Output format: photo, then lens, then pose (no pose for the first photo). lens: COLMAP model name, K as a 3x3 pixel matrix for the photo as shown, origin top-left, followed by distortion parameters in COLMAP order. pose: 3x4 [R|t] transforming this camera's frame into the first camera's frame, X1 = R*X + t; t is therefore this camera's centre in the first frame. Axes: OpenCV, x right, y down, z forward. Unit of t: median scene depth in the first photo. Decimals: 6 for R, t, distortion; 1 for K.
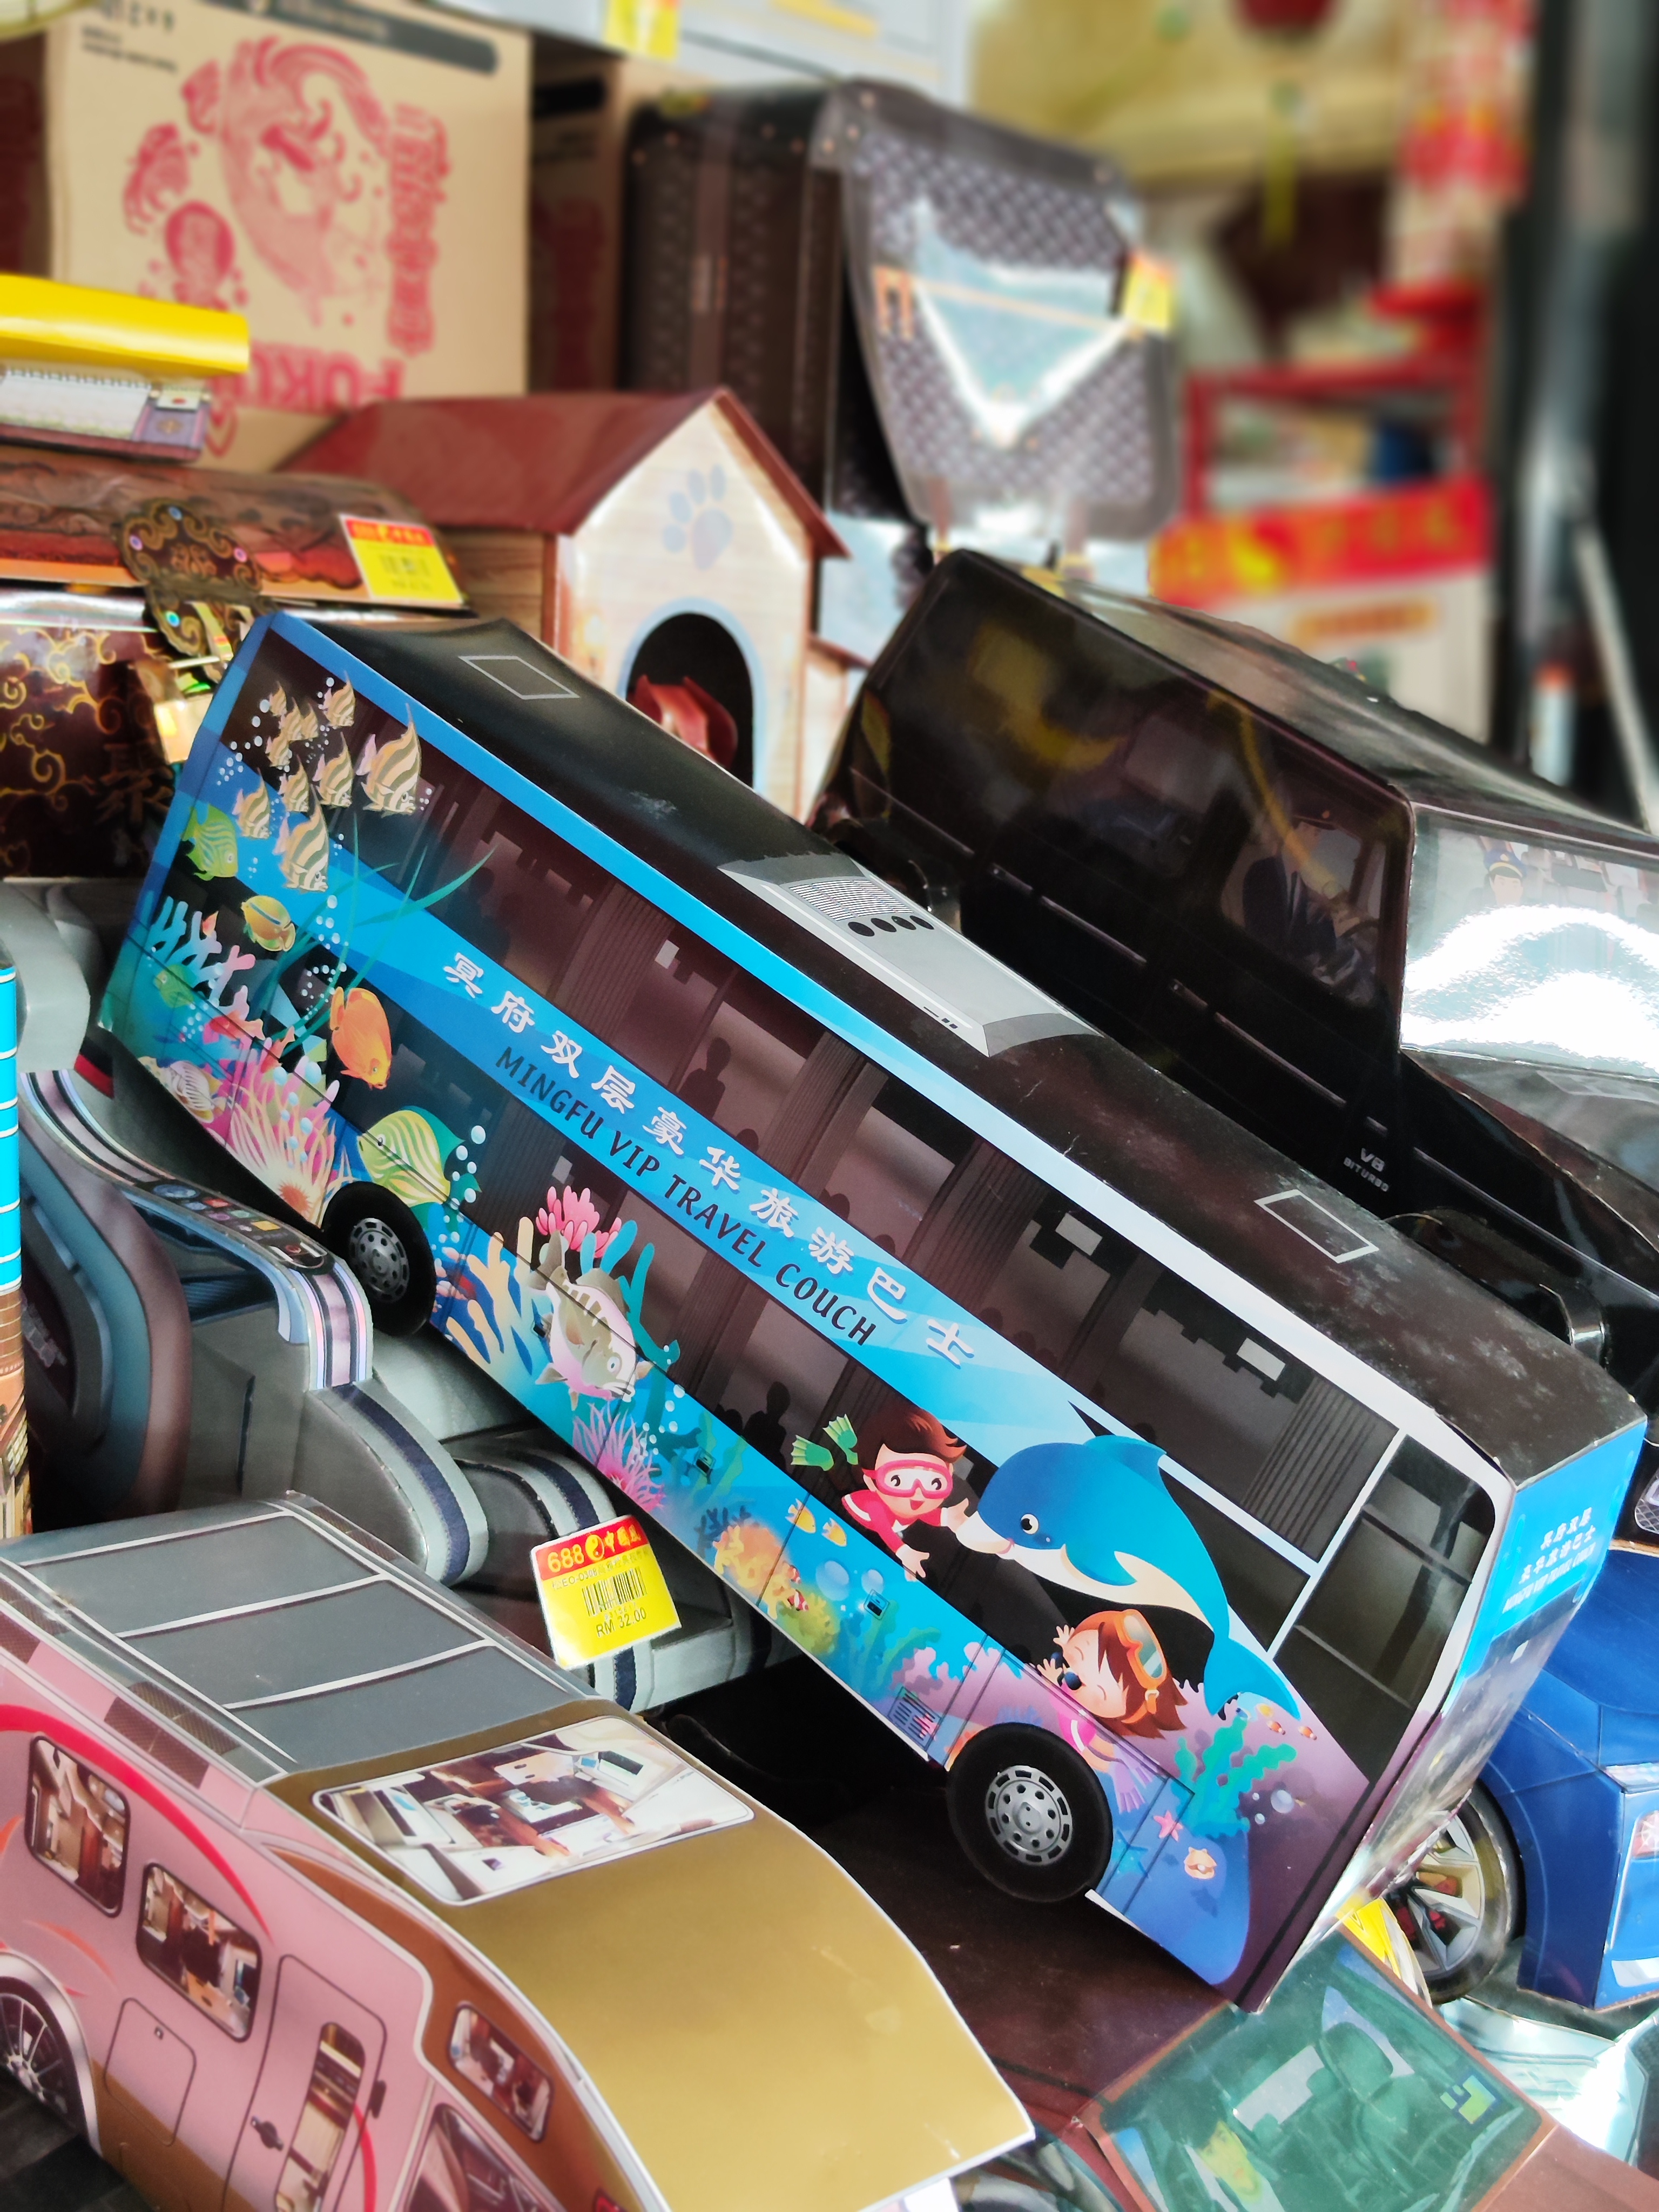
lens RADIAL K [[3063.3, 0, 829.5], [0, 3063.3, 1106.0], [0, 0, 1]] dist [0.172897, -0.515696]
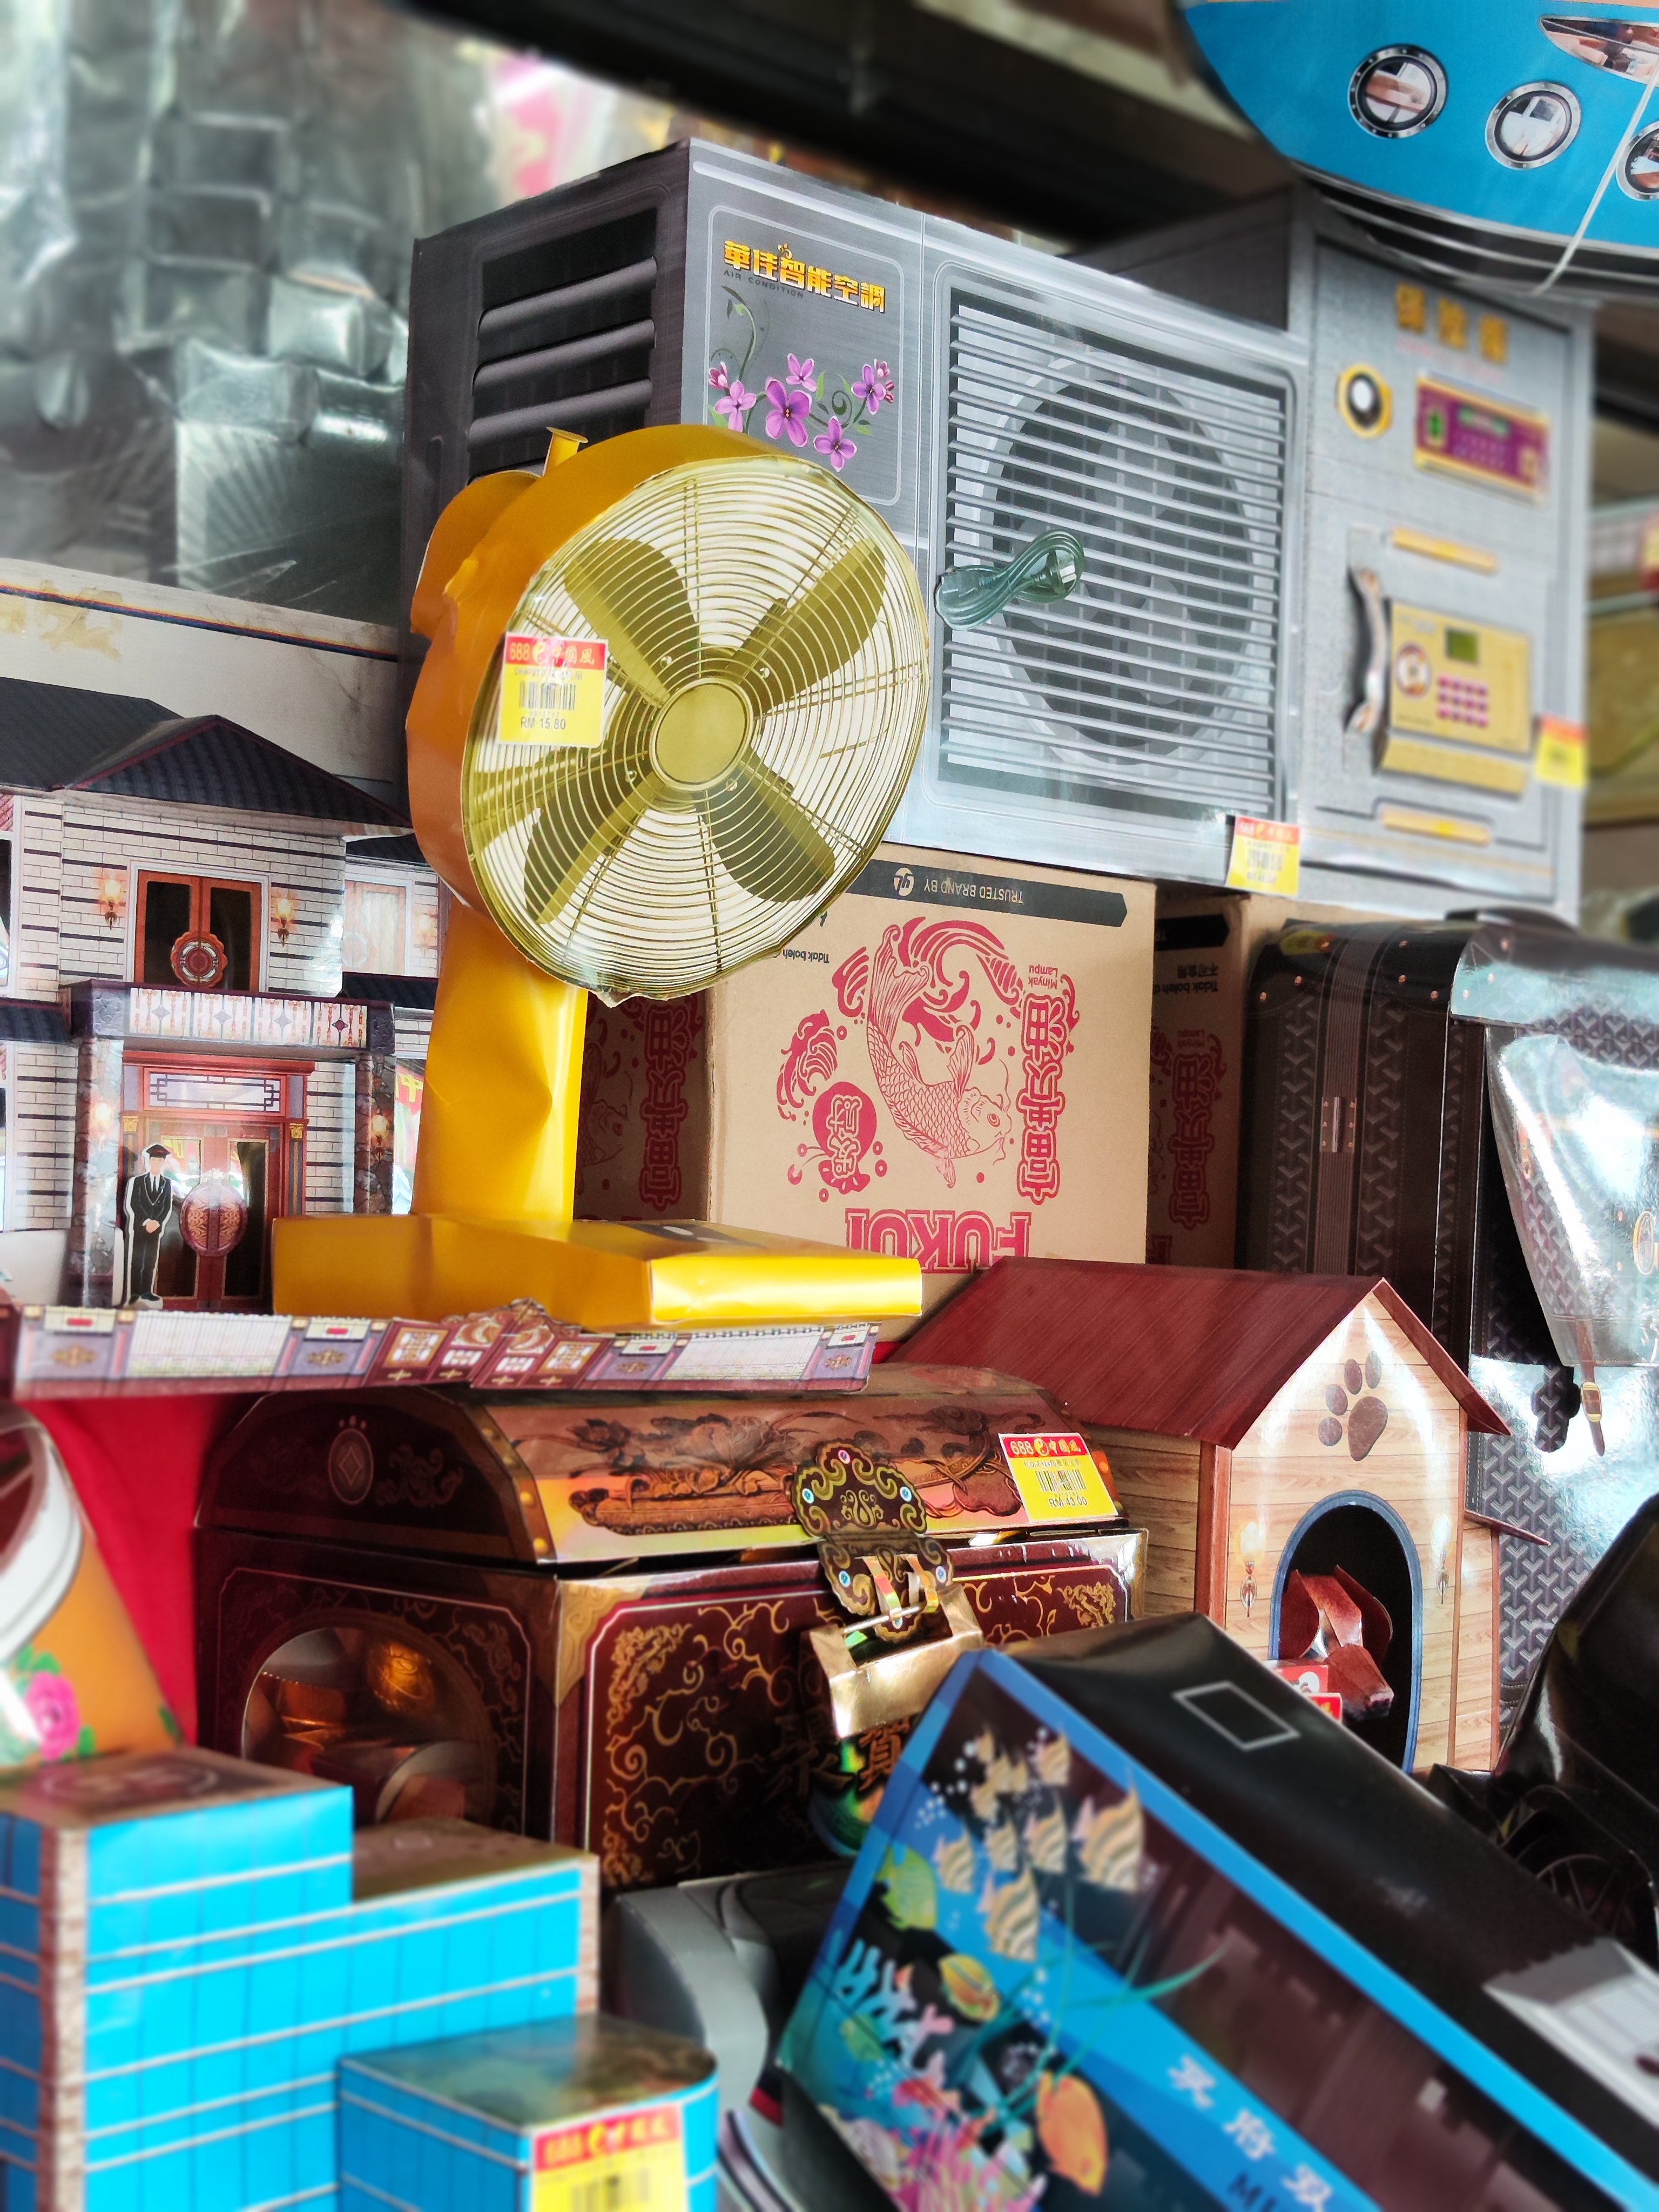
lens RADIAL K [[3063.3, 0, 829.5], [0, 3063.3, 1106.0], [0, 0, 1]] dist [0.172897, -0.515696]
pose [[0.988027, -0.004955, -0.154203, -0.069932], [-0.022458, 0.984219, -0.175522, -0.139694], [0.152639, 0.176883, 0.972324, 0.032711]]
